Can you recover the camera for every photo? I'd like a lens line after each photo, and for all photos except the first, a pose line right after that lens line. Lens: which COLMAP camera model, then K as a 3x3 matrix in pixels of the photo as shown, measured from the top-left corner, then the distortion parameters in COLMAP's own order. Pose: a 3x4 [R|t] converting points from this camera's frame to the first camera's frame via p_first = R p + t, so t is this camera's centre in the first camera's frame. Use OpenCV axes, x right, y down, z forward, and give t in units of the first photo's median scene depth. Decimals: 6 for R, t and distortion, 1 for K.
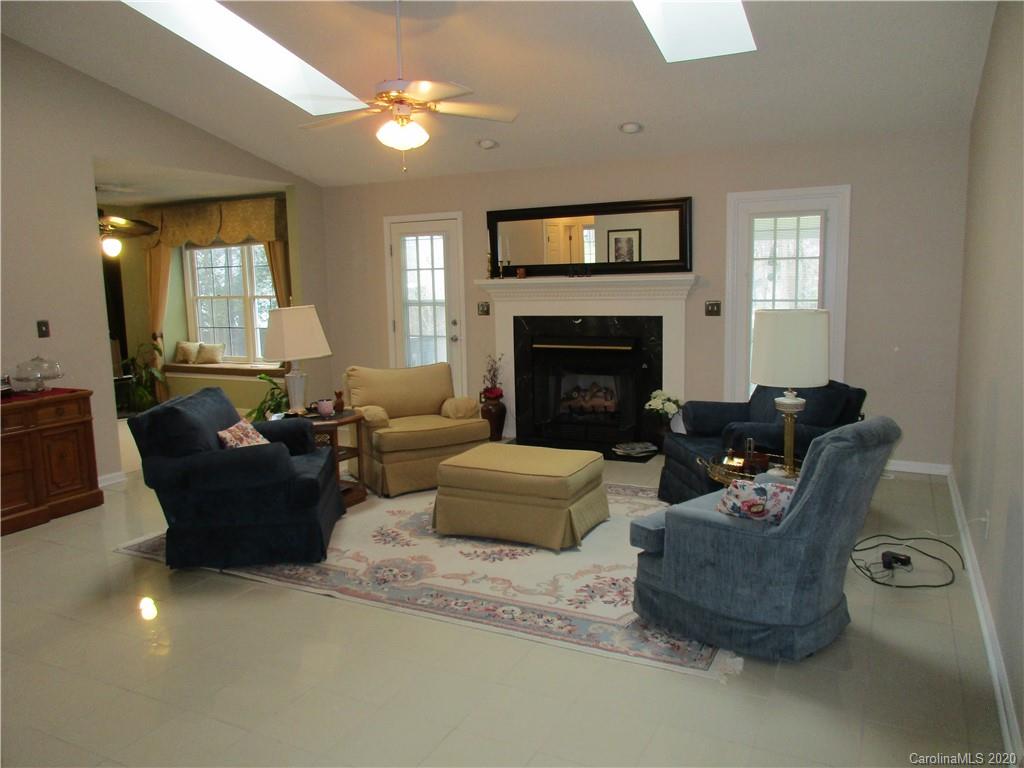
lens RADIAL K [[761.4, 0, 512.7], [0, 761.4, 379.4], [0, 0, 1]] dist [0.000998, 0.002004]
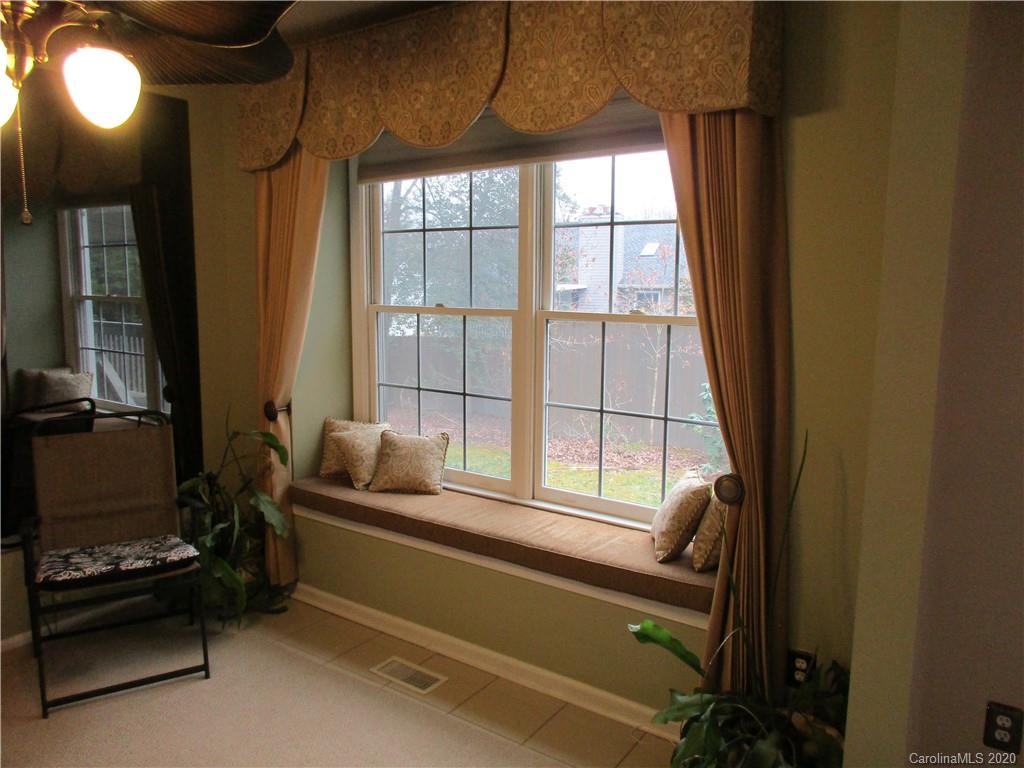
lens RADIAL K [[761.4, 0, 512.7], [0, 761.4, 379.4], [0, 0, 1]] dist [0.000998, 0.002004]
pose [[0.989951, 0.050157, -0.132214, -0.305004], [-0.049962, 0.998740, 0.004789, -0.079211], [0.132288, 0.001865, 0.991210, 0.648240]]
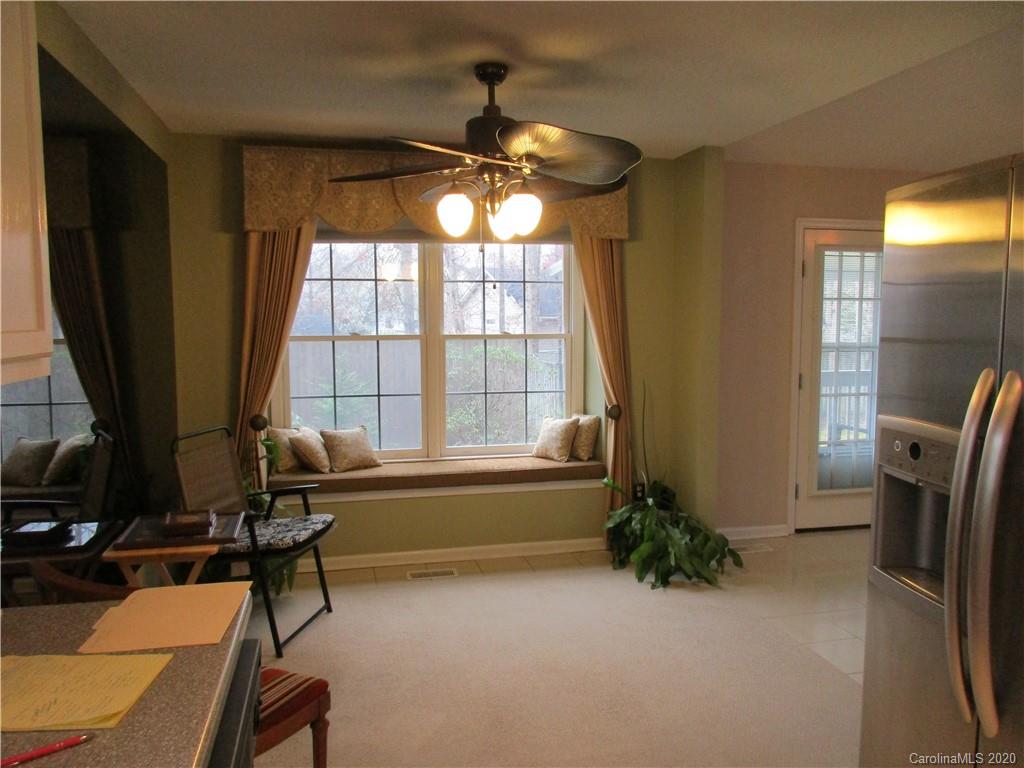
lens RADIAL K [[761.4, 0, 512.7], [0, 761.4, 379.4], [0, 0, 1]] dist [0.000998, 0.002004]
pose [[0.759147, -0.035302, 0.649962, -0.651758], [0.066438, 0.997516, -0.023420, -0.061478], [-0.647520, 0.060962, 0.759606, 0.550122]]
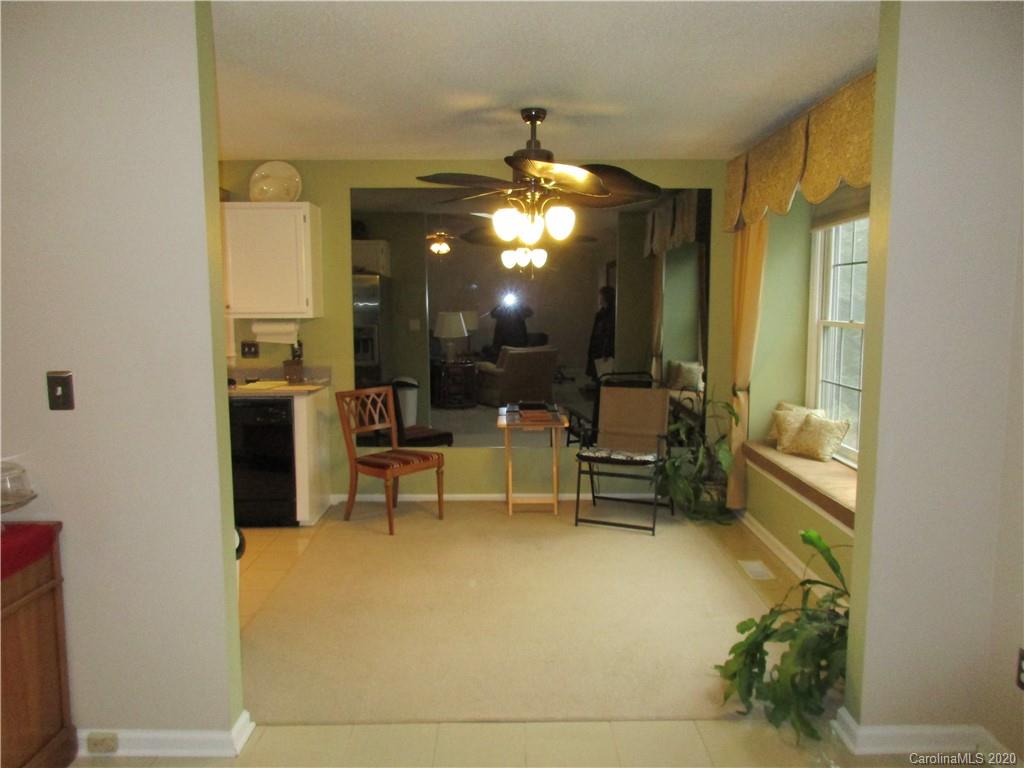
lens RADIAL K [[761.4, 0, 512.7], [0, 761.4, 379.4], [0, 0, 1]] dist [0.000998, 0.002004]
pose [[0.459957, 0.119029, -0.879927, -0.057228], [-0.127020, 0.989603, 0.067469, -0.080379], [0.878809, 0.080735, 0.470294, 0.597685]]
